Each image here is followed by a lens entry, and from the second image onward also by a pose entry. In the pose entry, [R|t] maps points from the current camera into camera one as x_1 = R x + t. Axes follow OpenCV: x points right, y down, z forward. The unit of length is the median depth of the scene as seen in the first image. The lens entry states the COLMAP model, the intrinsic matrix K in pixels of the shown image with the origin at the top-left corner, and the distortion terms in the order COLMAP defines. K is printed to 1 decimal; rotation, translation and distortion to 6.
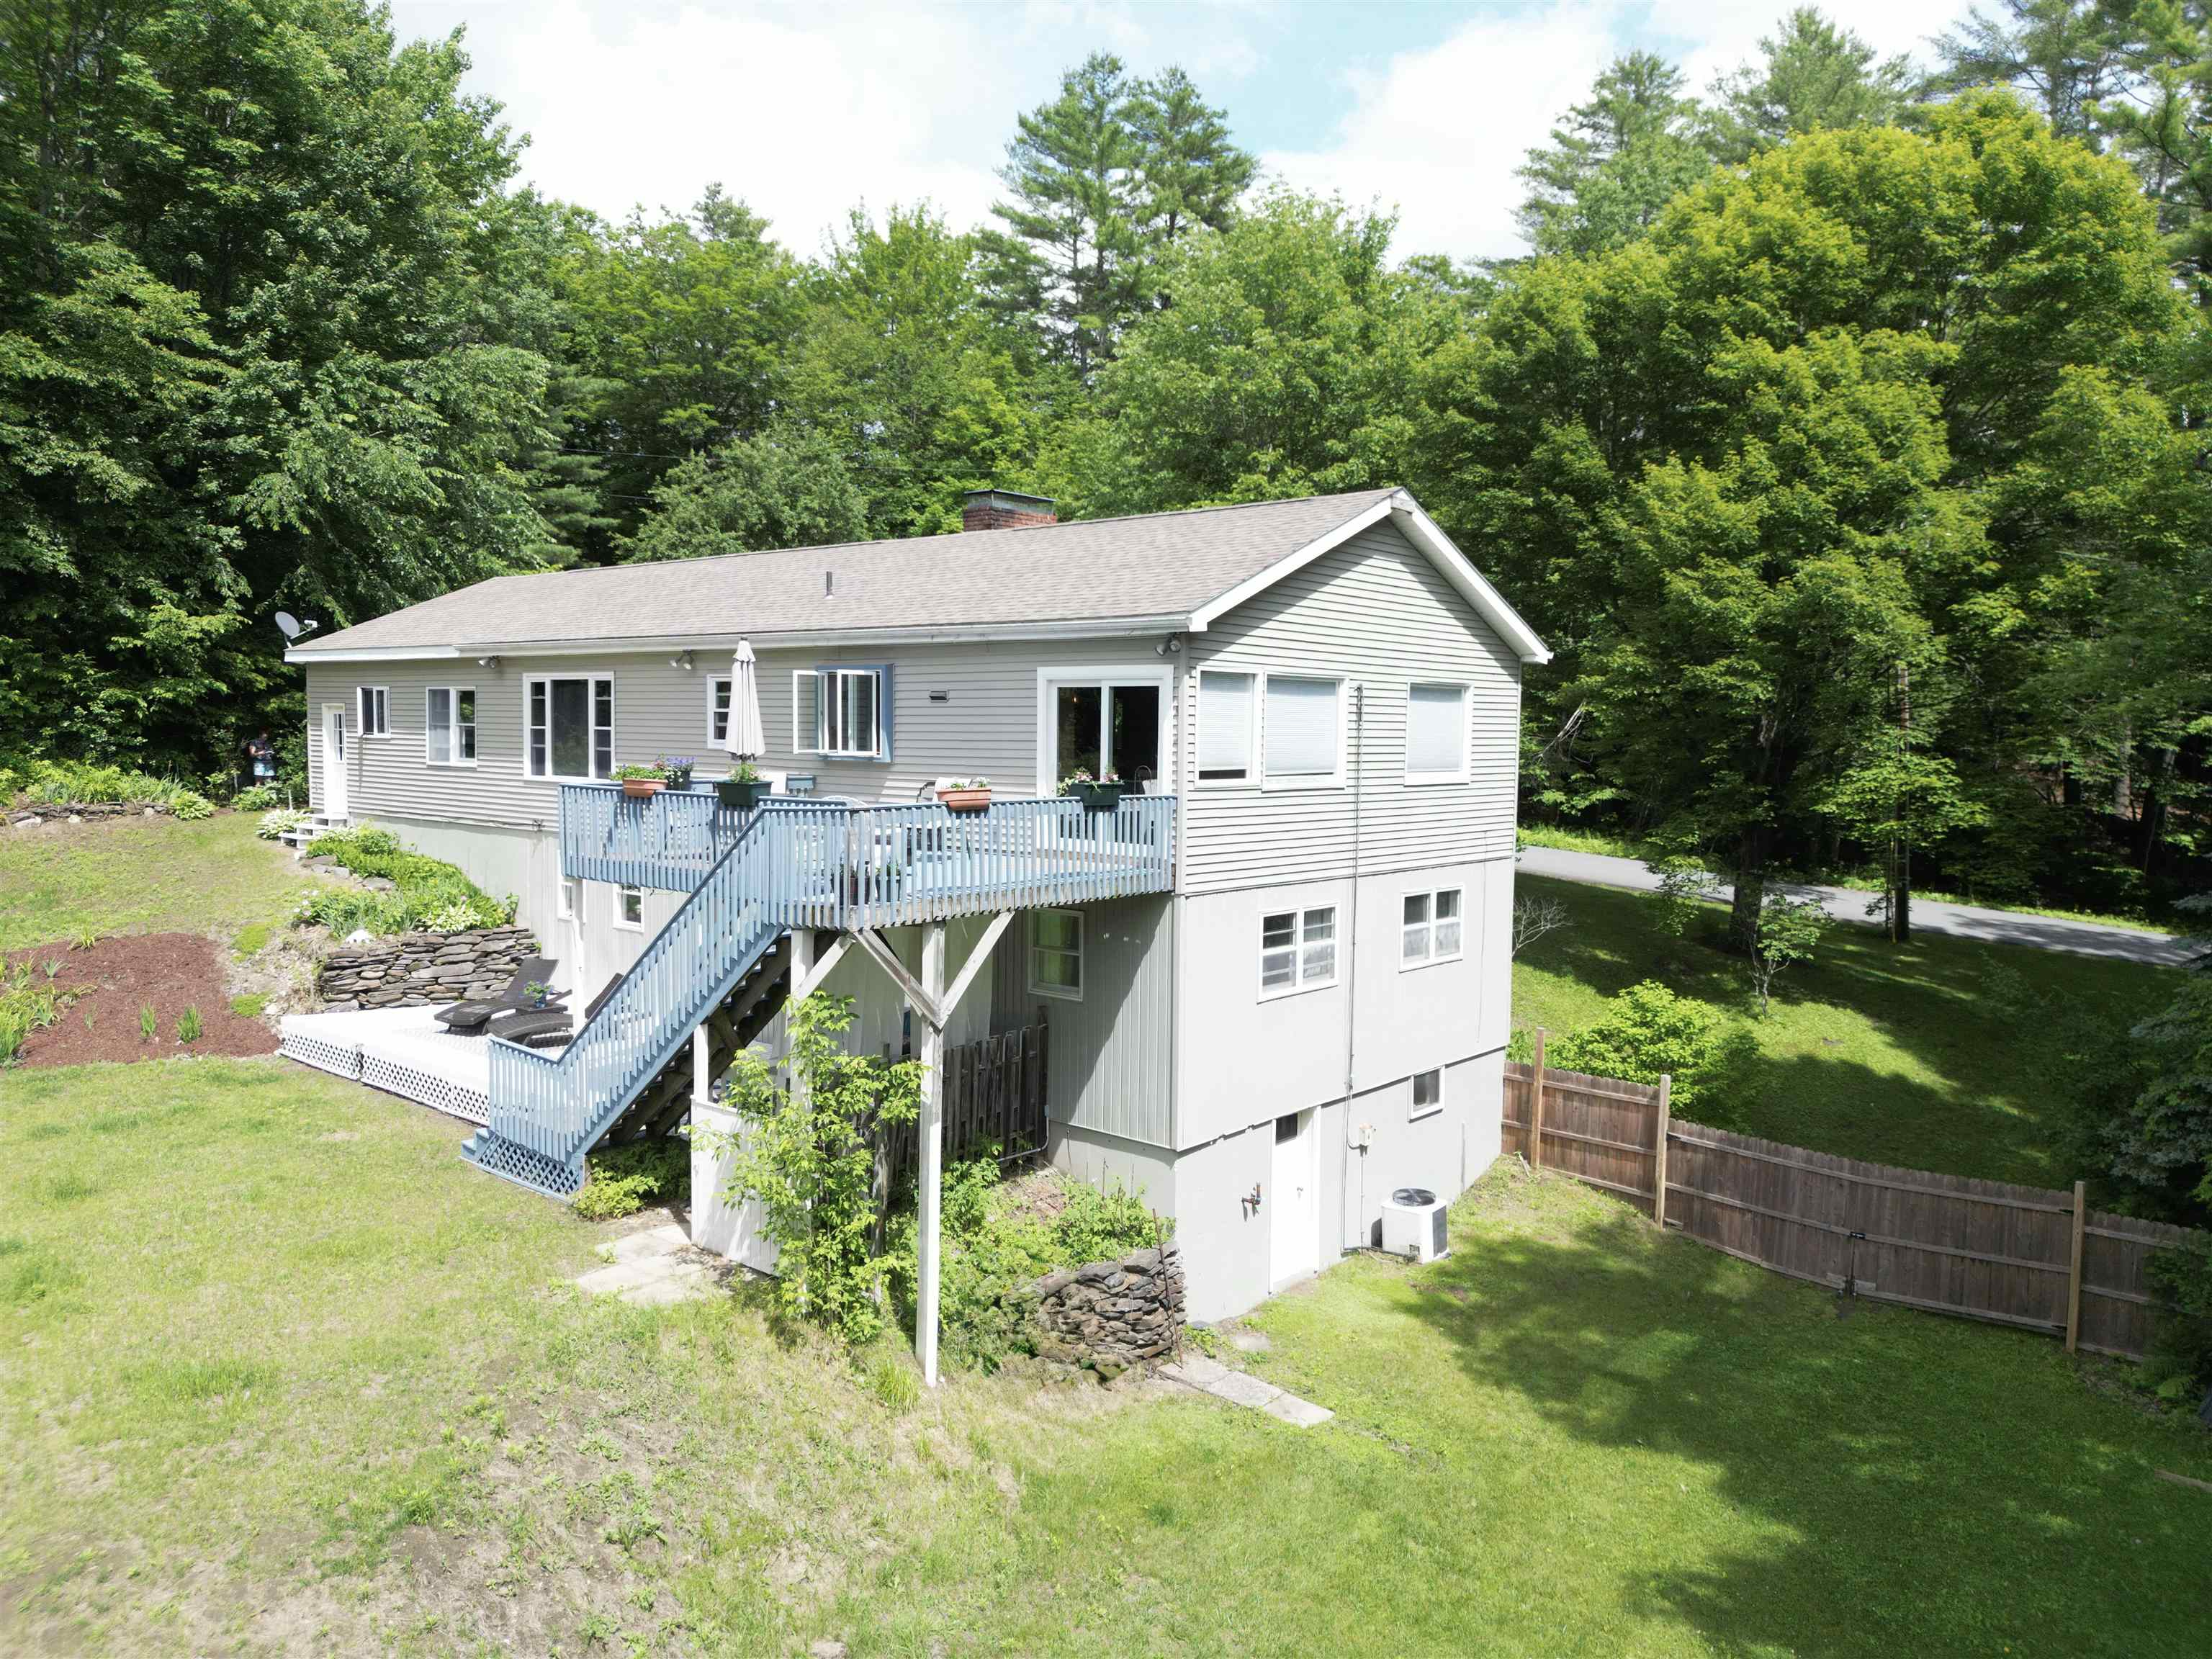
lens RADIAL K [[1570.0, 0, 1106.0], [0, 1570.0, 829.5], [0, 0, 1]] dist [0.072853, -0.080390]
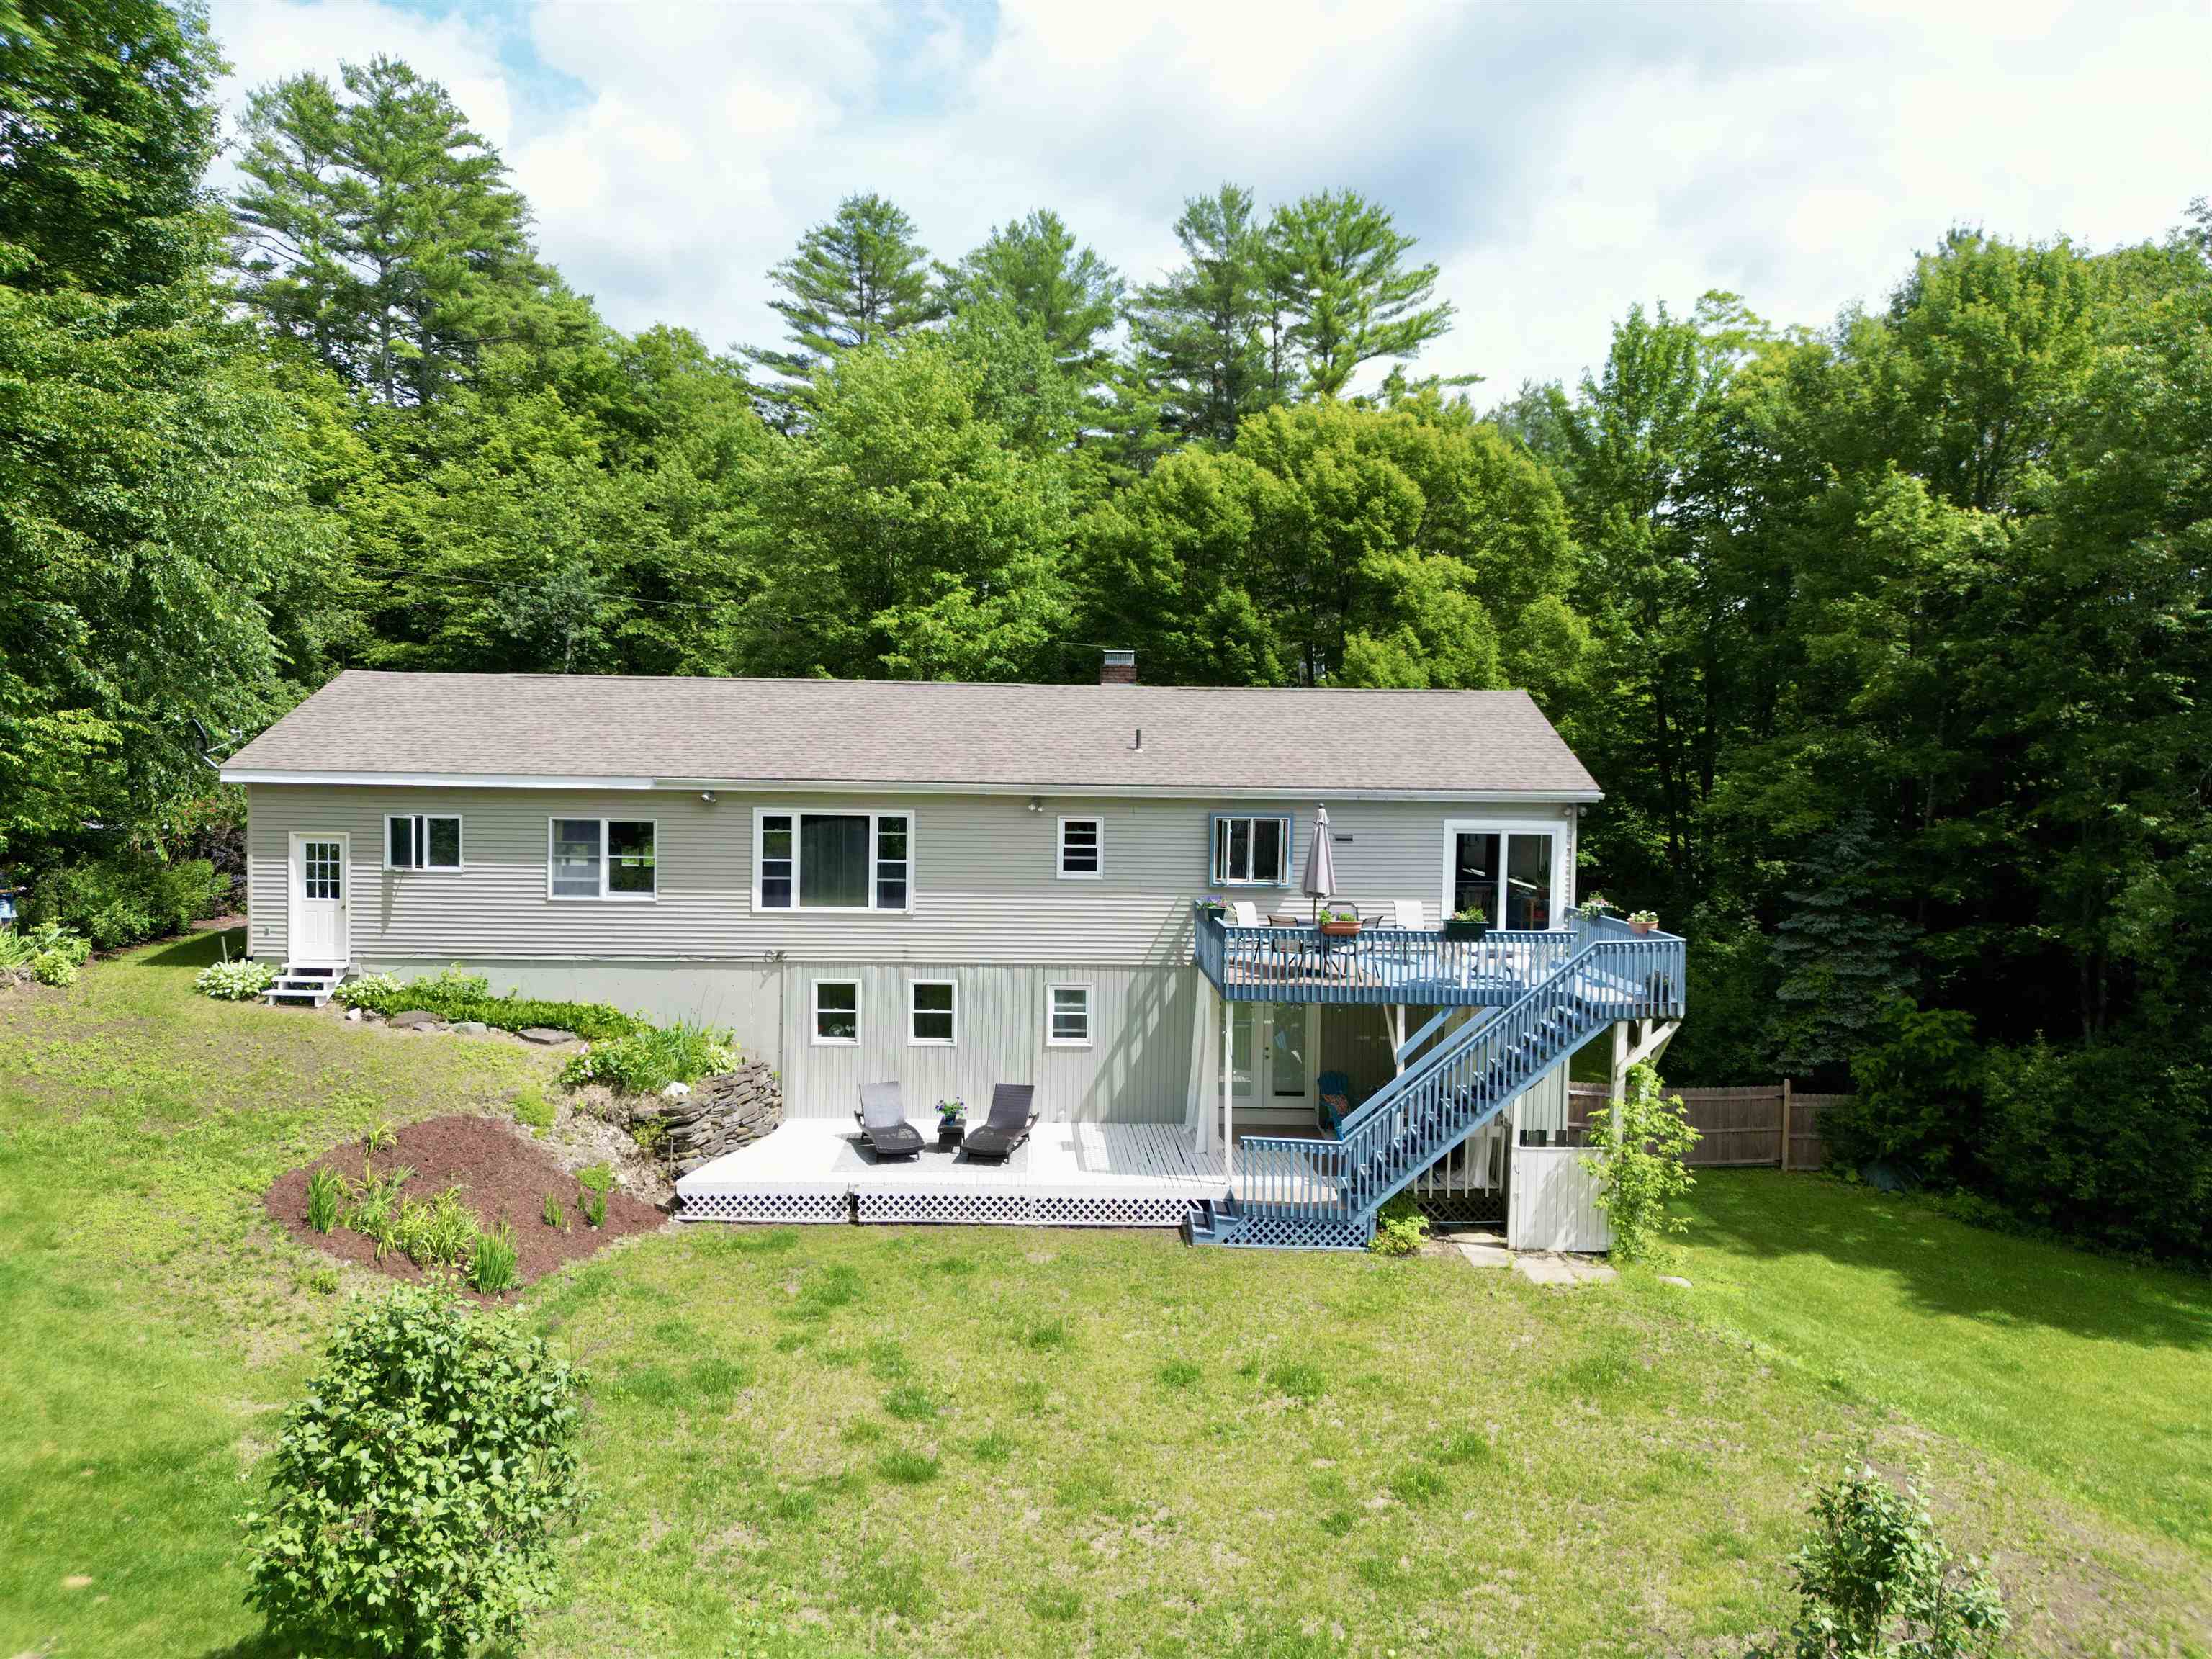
lens RADIAL K [[1570.0, 0, 1106.0], [0, 1570.0, 829.5], [0, 0, 1]] dist [0.072853, -0.080390]
pose [[0.743715, -0.035048, 0.667578, -0.906792], [0.038454, 0.999214, 0.009620, -0.088966], [-0.667390, 0.018516, 0.744478, 0.106680]]
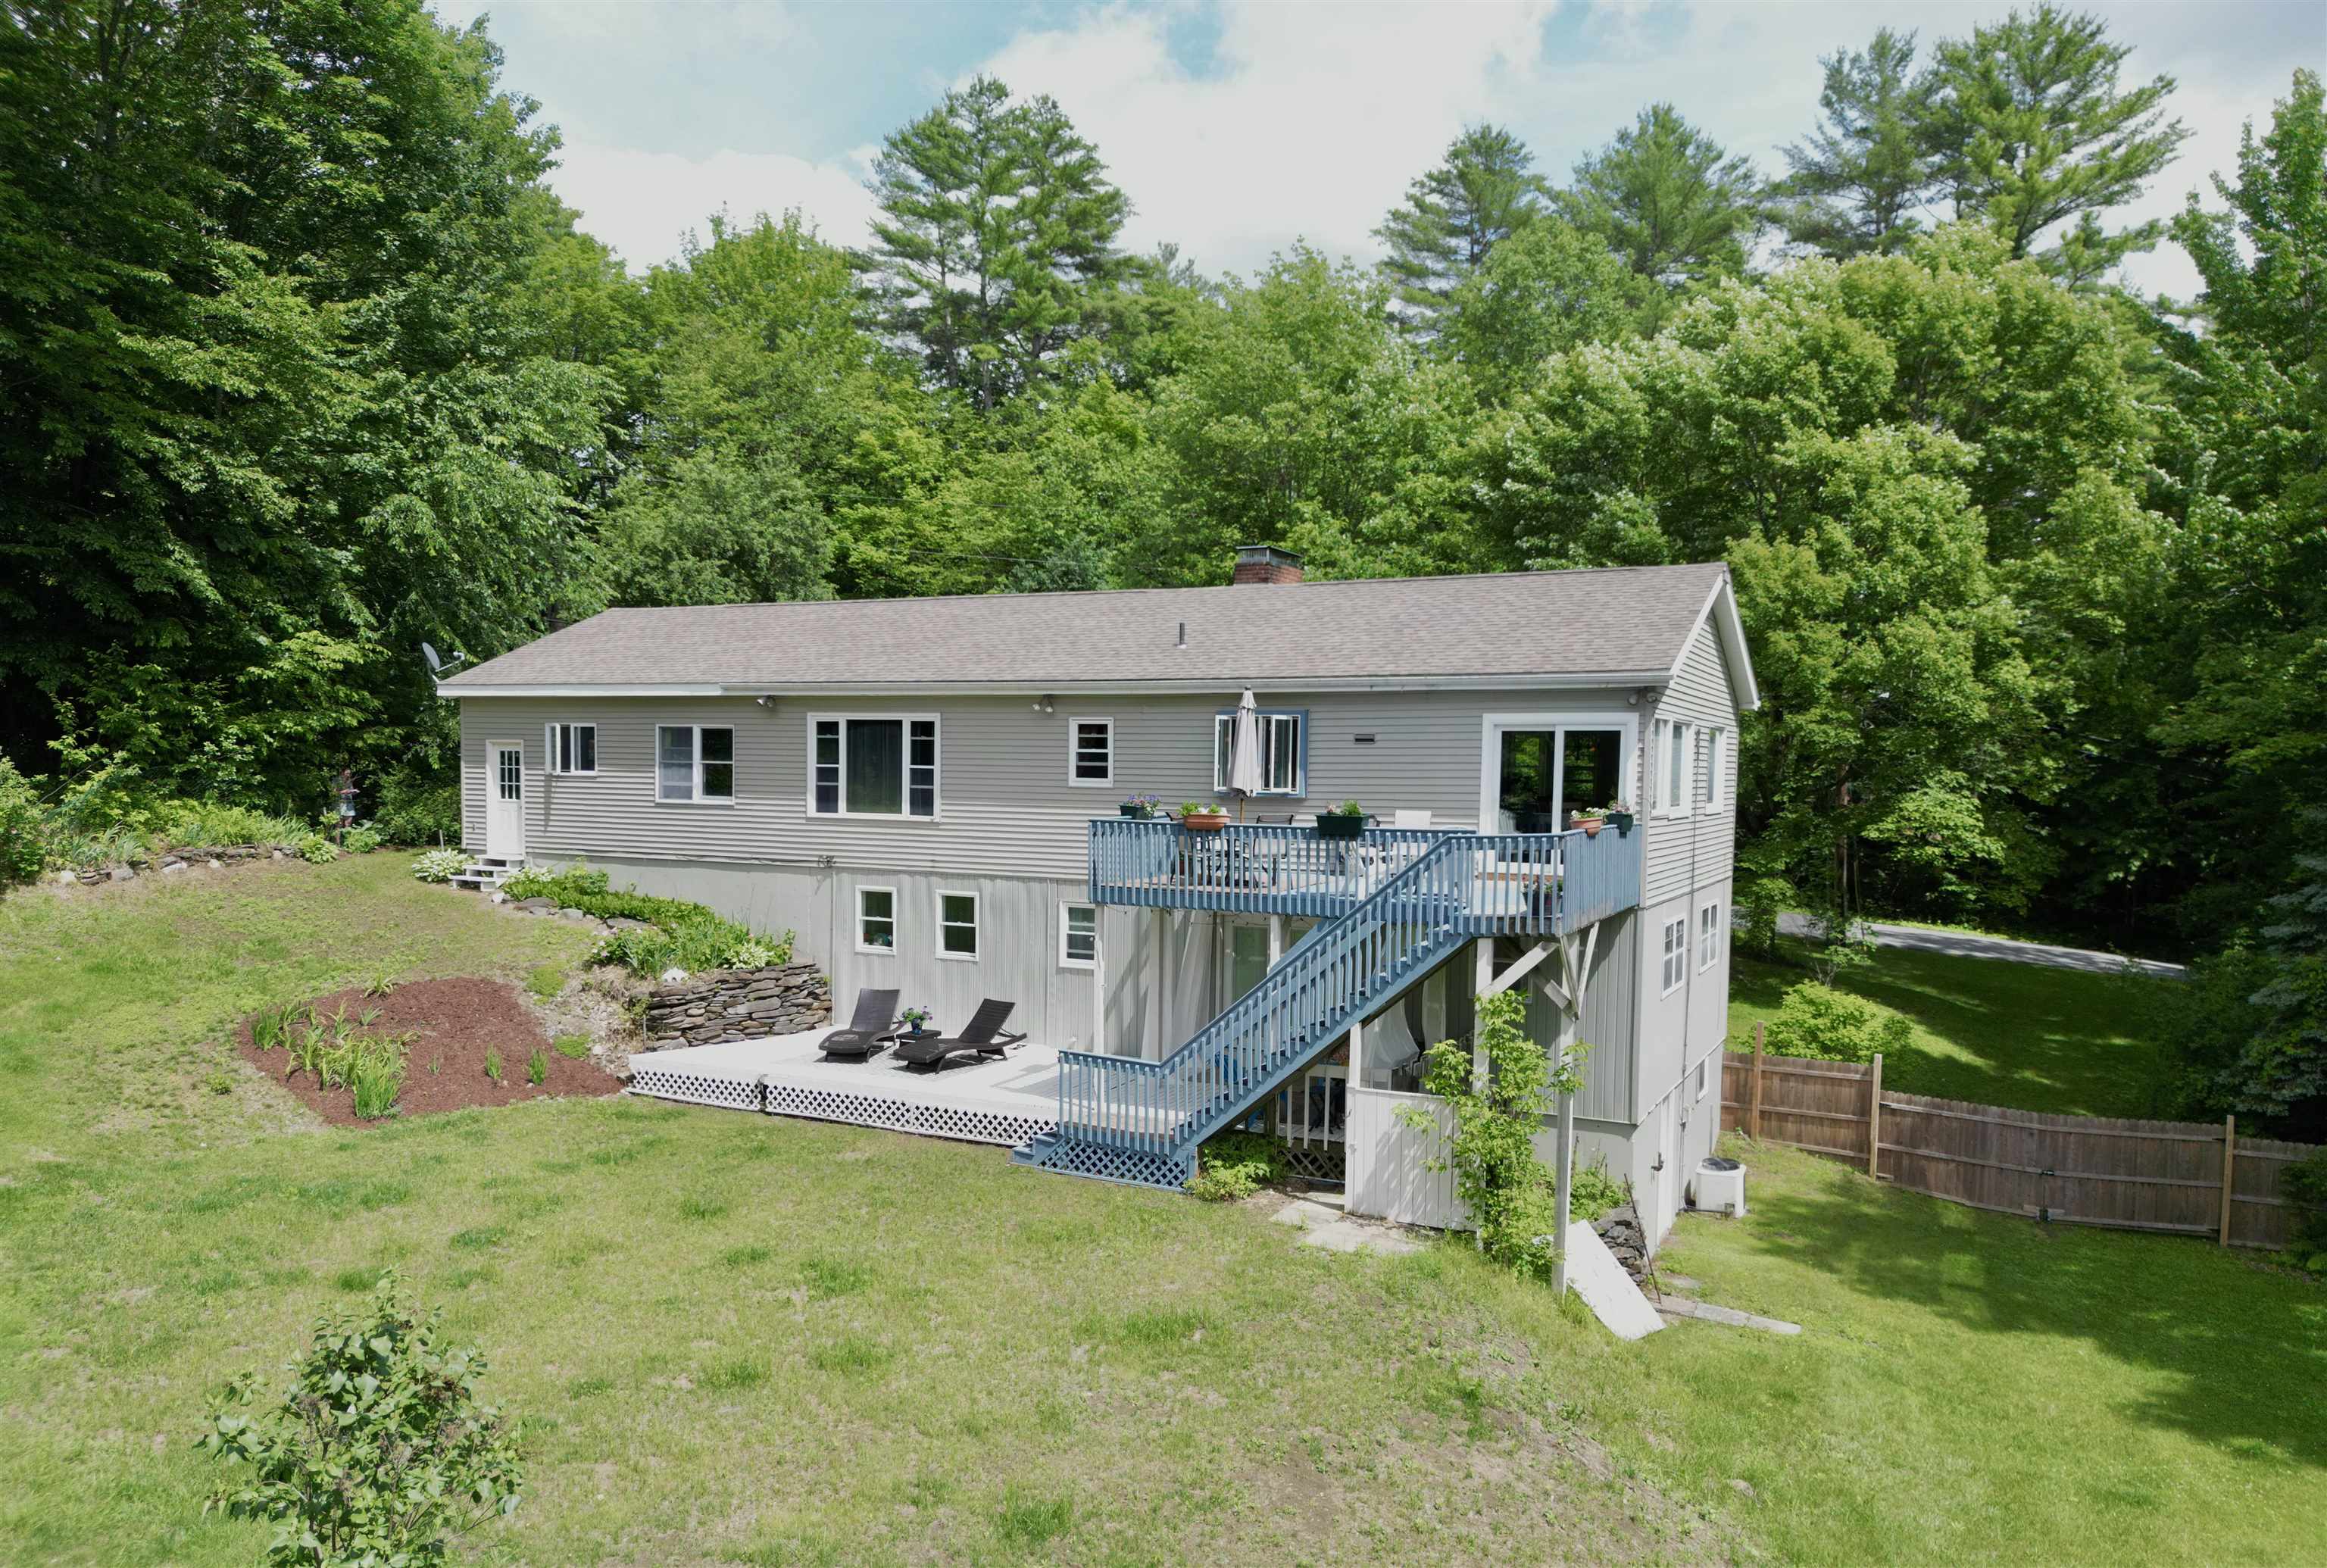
lens RADIAL K [[1649.6, 0, 1163.0], [0, 1649.6, 874.8], [0, 0, 1]] dist [0.097161, -0.116606]
pose [[0.970877, -0.015509, 0.239077, -0.418619], [0.014620, 0.999878, 0.005492, 0.003074], [-0.239133, -0.001837, 0.970985, -0.092239]]
